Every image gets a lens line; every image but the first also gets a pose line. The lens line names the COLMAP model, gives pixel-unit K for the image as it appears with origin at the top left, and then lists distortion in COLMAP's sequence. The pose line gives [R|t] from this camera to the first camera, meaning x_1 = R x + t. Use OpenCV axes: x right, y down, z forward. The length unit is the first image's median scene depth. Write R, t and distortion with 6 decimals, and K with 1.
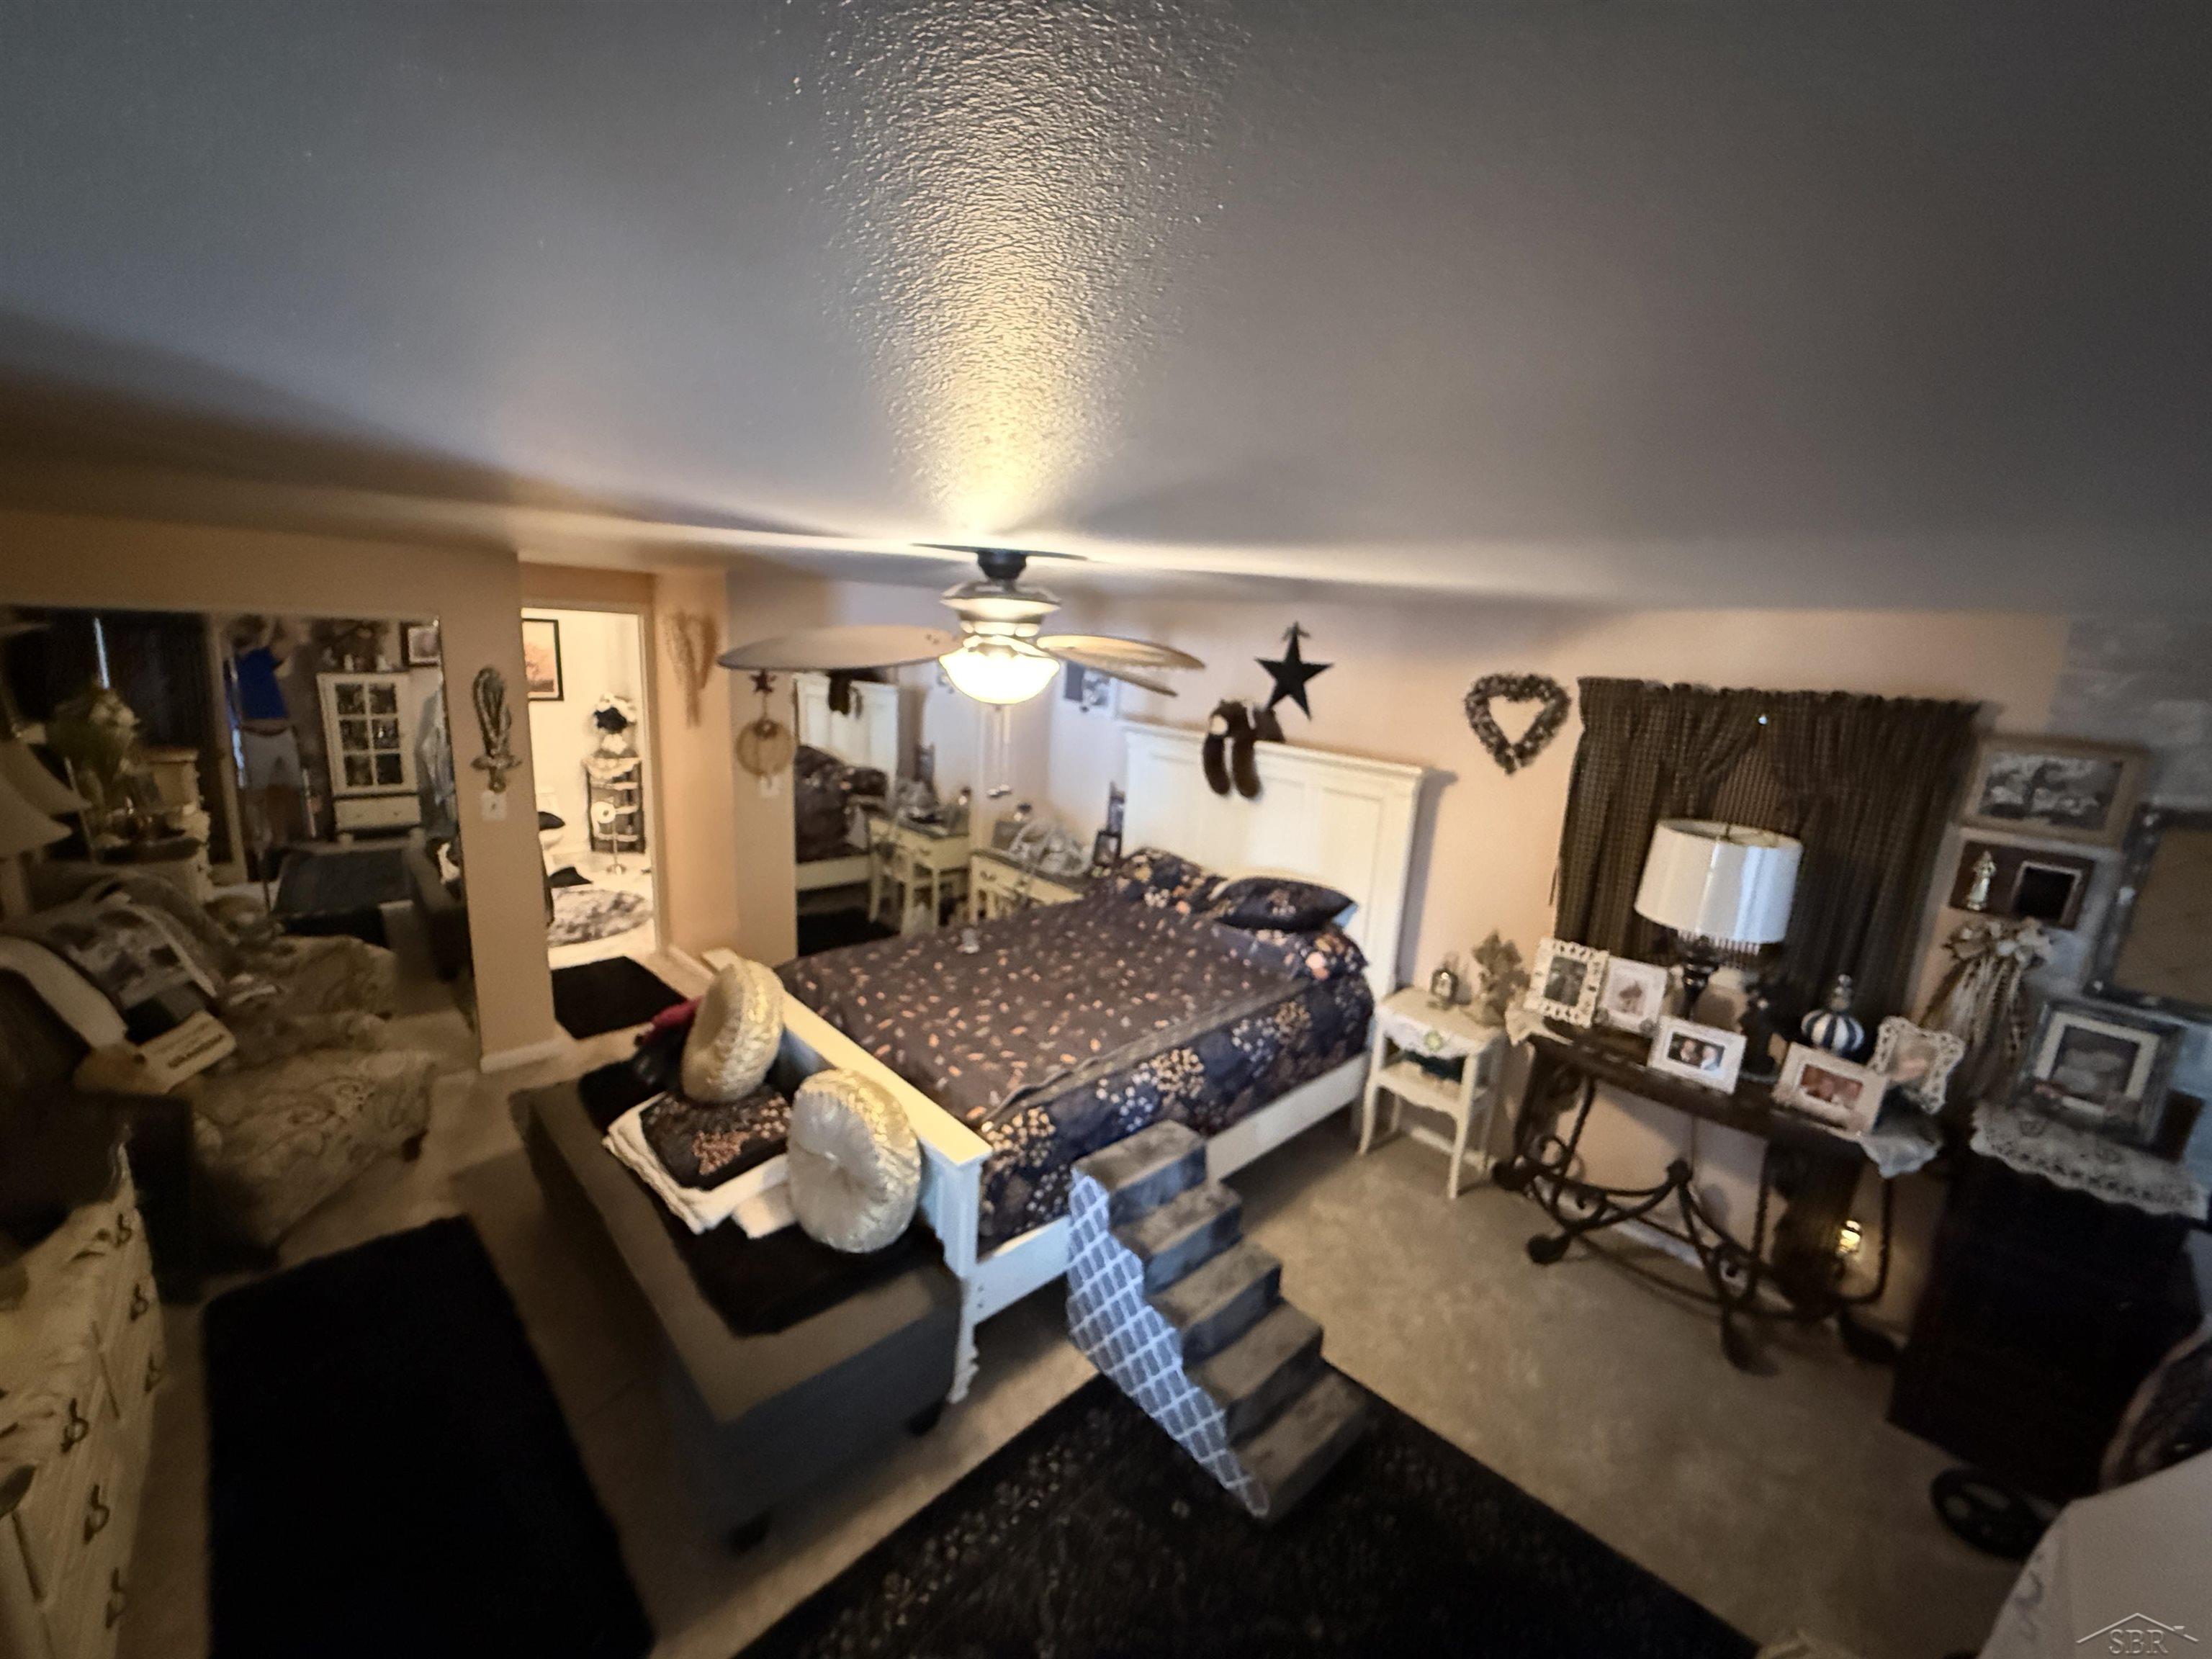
lens RADIAL K [[891.0, 0, 1105.4], [0, 891.0, 835.3], [0, 0, 1]] dist [0.003141, -0.000693]
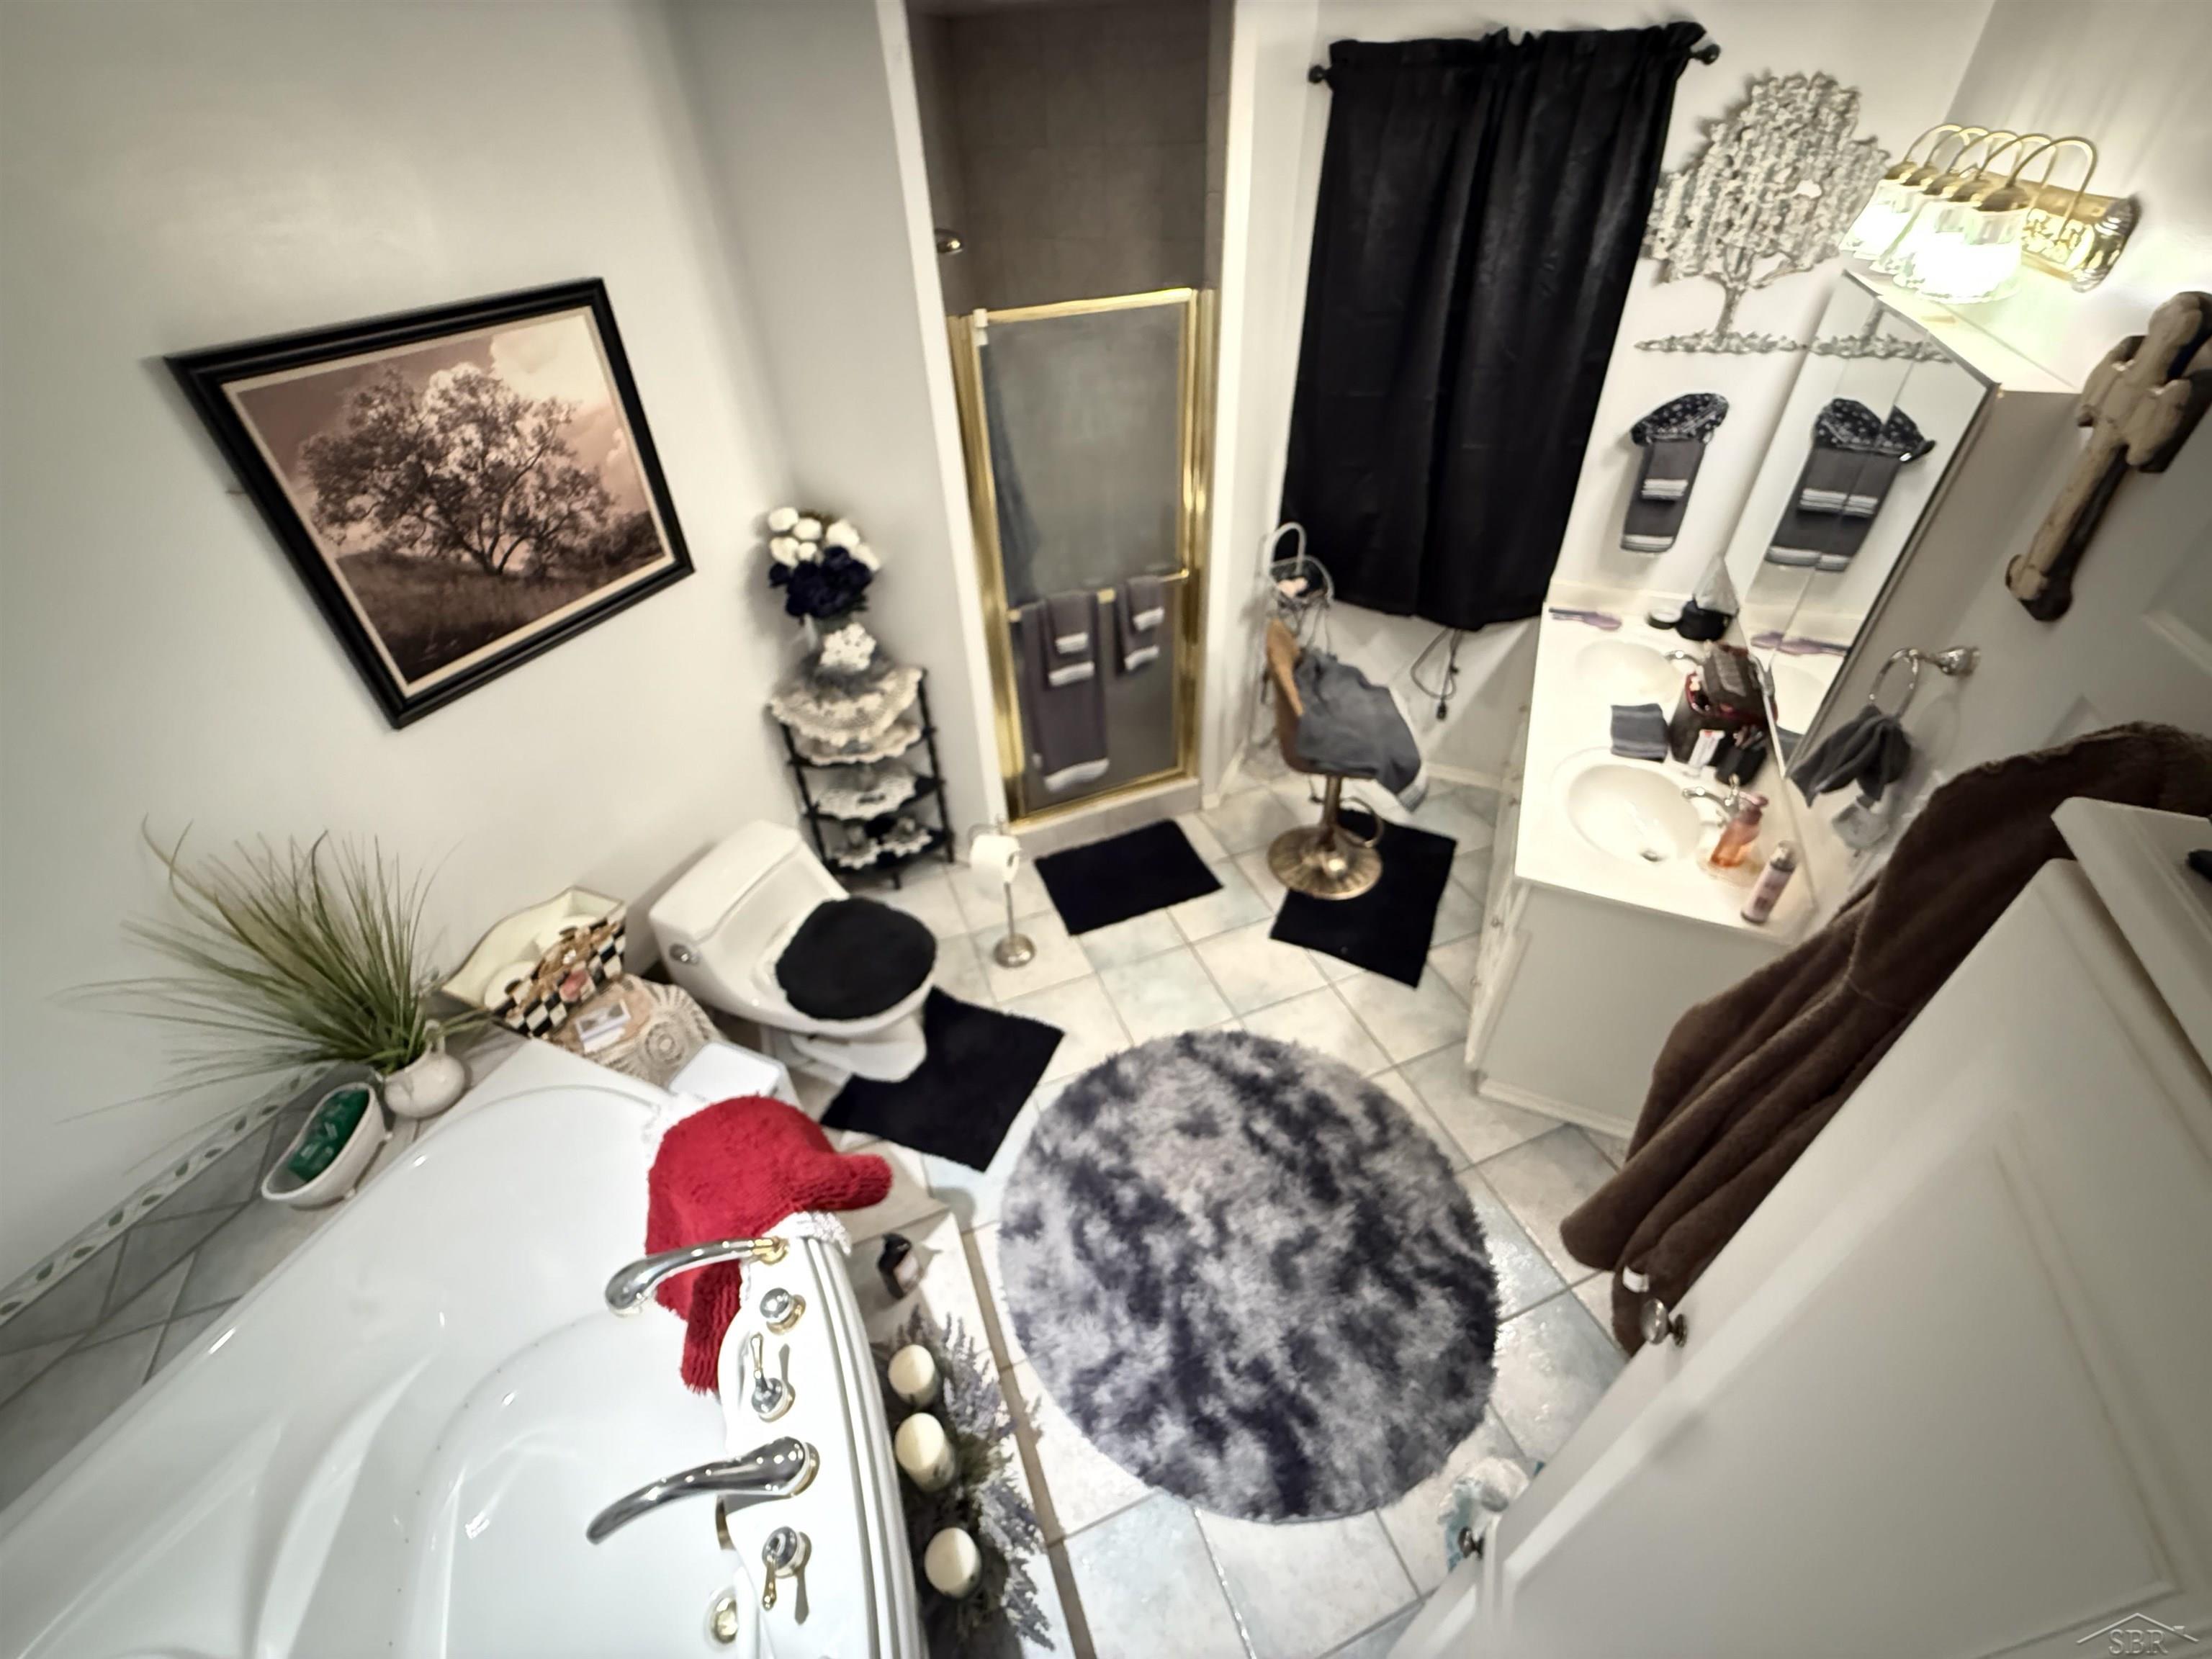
lens RADIAL K [[891.0, 0, 1105.4], [0, 891.0, 835.3], [0, 0, 1]] dist [0.003141, -0.000693]
pose [[0.910720, -0.324140, 0.255974, -0.588326], [0.175389, 0.864607, 0.470843, -0.194728], [-0.373936, -0.383911, 0.844265, 0.641044]]
